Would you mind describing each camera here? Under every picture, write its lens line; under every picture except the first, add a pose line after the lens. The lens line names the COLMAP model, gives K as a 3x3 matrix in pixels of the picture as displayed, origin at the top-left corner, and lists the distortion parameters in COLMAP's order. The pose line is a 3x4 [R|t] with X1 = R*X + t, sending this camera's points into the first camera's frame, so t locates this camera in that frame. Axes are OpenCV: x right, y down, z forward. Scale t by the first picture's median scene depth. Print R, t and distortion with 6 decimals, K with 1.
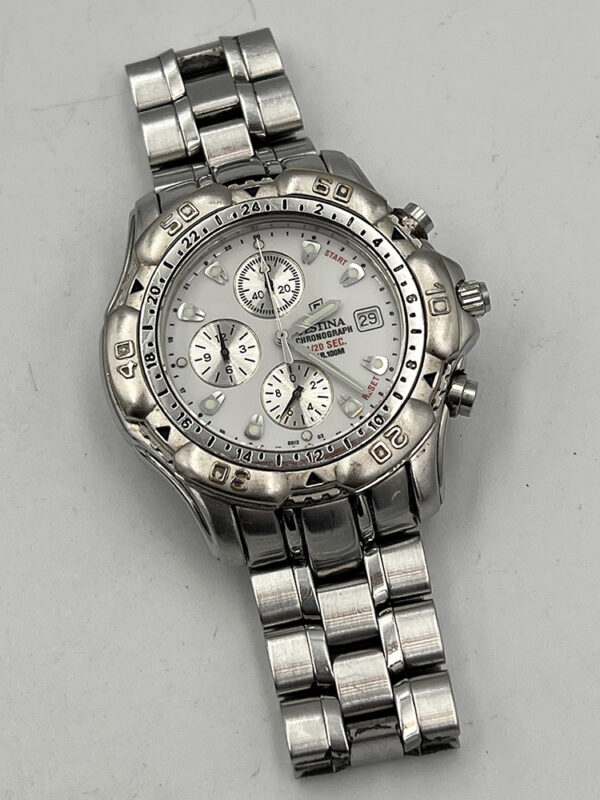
lens RADIAL K [[1780.5, 0, 300.0], [0, 1780.5, 400.0], [0, 0, 1]] dist [0.227414, -0.314918]
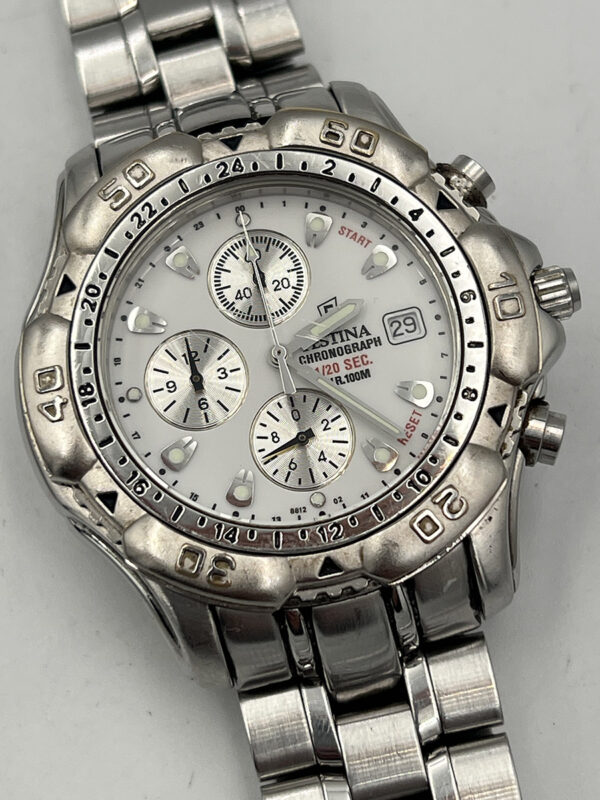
lens RADIAL K [[1780.5, 0, 300.0], [0, 1780.5, 400.0], [0, 0, 1]] dist [0.227414, -0.314918]
pose [[0.999820, -0.018625, -0.003576, 0.000095], [0.018720, 0.999410, 0.028795, -0.037707], [0.003037, -0.028857, 0.999579, 0.312945]]
